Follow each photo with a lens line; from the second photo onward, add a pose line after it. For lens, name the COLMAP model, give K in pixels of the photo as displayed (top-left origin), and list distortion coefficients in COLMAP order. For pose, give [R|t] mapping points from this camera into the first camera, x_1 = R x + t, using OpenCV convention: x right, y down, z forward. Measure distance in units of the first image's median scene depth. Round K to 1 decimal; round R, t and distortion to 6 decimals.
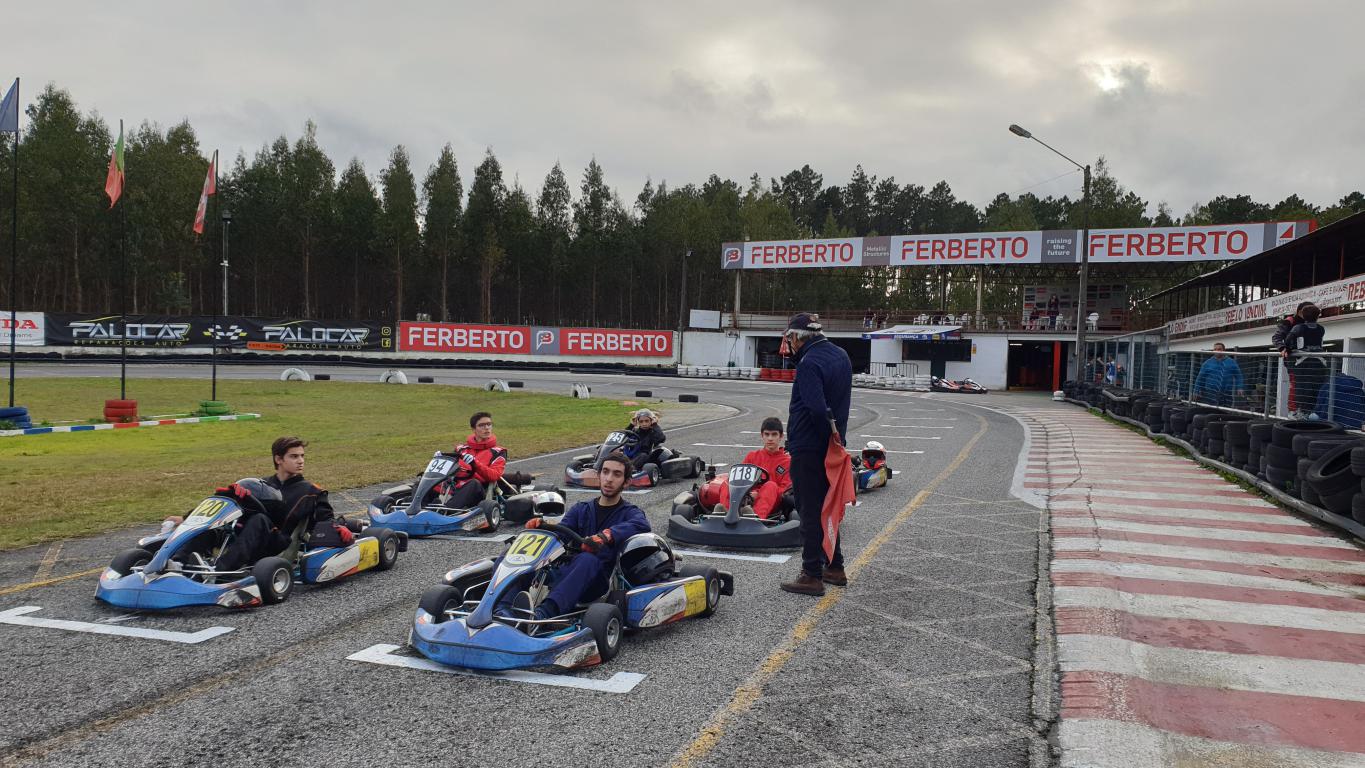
lens RADIAL K [[1053.5, 0, 682.5], [0, 1053.5, 384.0], [0, 0, 1]] dist [0.030245, 0.008351]
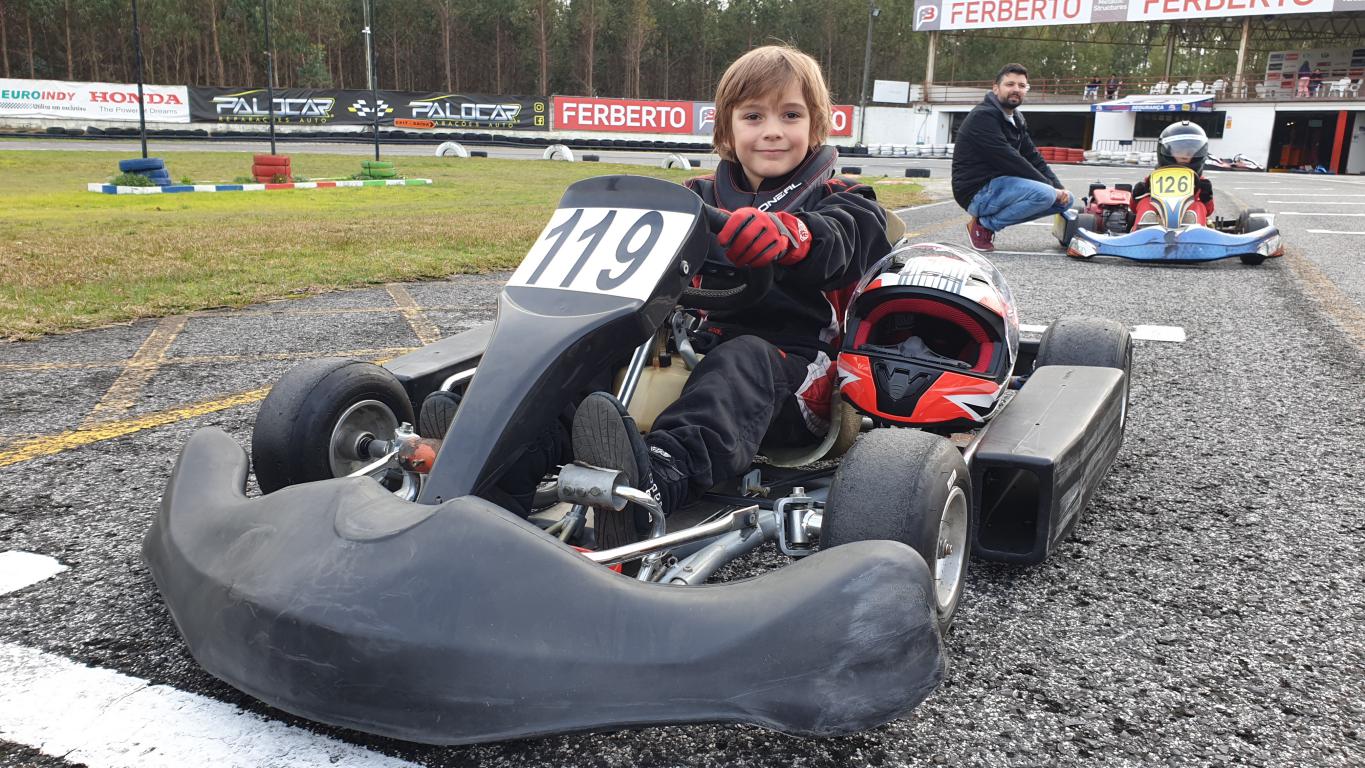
lens RADIAL K [[1068.6, 0, 678.6], [0, 1068.6, 370.7], [0, 0, 1]] dist [0.003488, 0.023538]
pose [[0.992302, 0.023127, -0.121662, -0.048041], [-0.001684, 0.984836, 0.173480, 0.013722], [0.123830, -0.171940, 0.977294, 0.087375]]
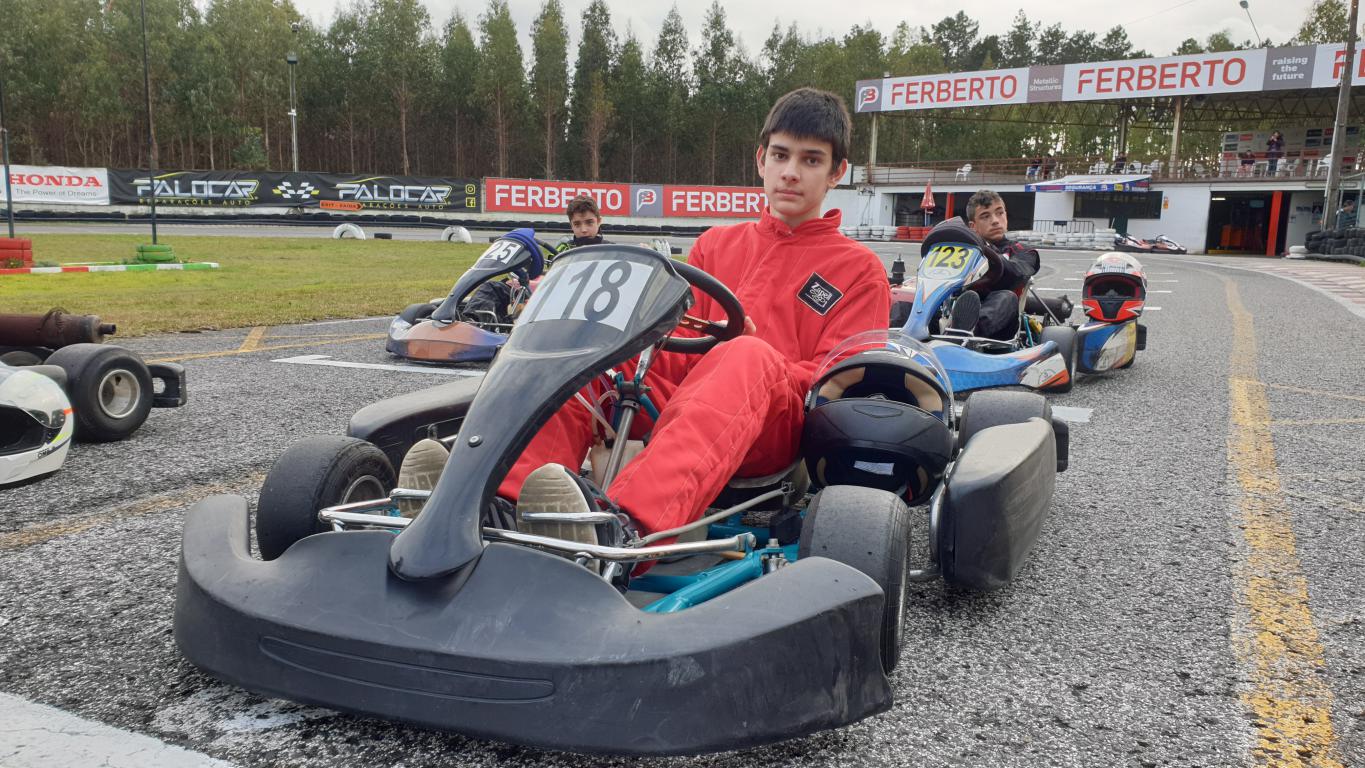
lens RADIAL K [[1062.6, 0, 676.8], [0, 1062.6, 392.9], [0, 0, 1]] dist [0.009600, 0.008353]
pose [[0.990868, 0.016260, -0.133853, 0.015372], [0.000106, 0.992608, 0.121362, 0.012644], [0.134837, -0.120268, 0.983542, 0.125979]]
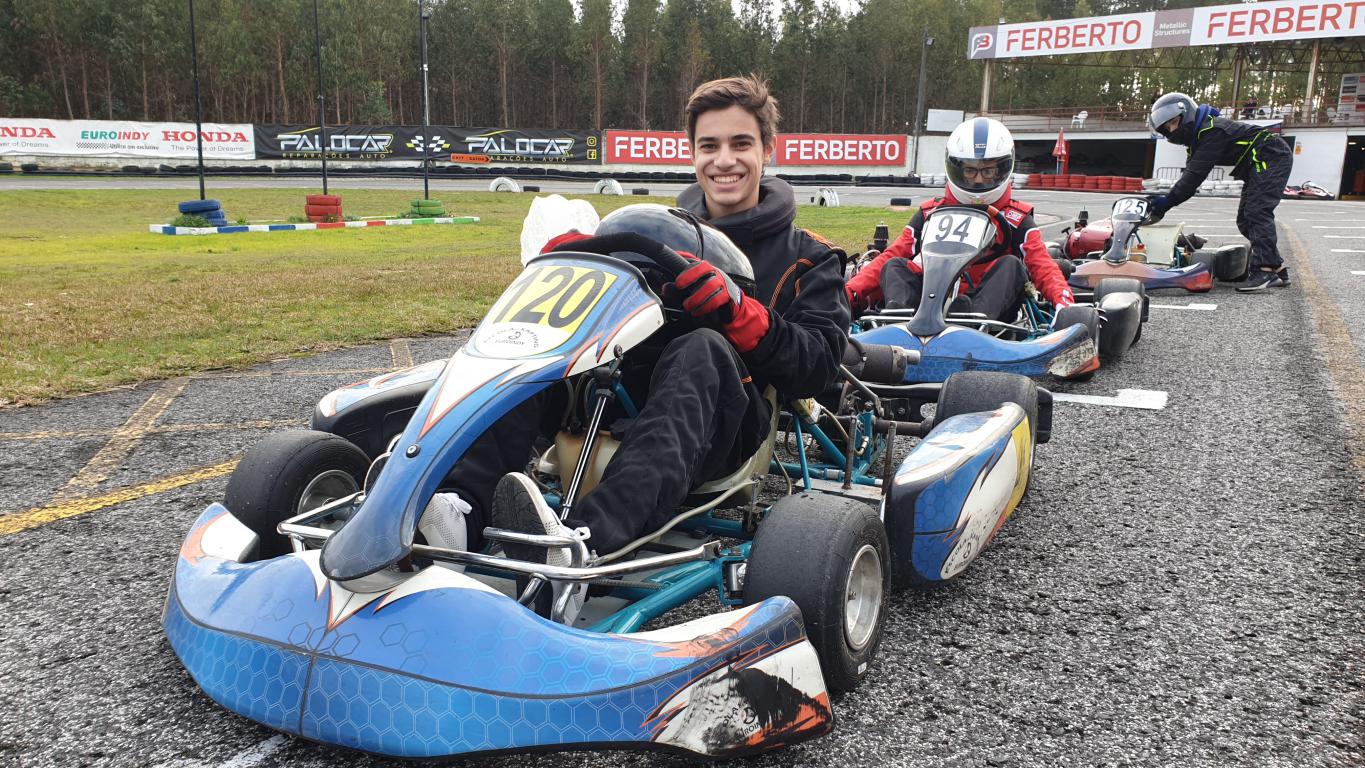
lens RADIAL K [[1063.2, 0, 667.2], [0, 1063.2, 383.5], [0, 0, 1]] dist [0.040971, -0.056878]
pose [[0.982617, 0.024564, -0.184011, -0.043160], [0.005121, 0.987243, 0.159136, 0.011409], [0.185573, -0.157312, 0.969956, 0.087434]]
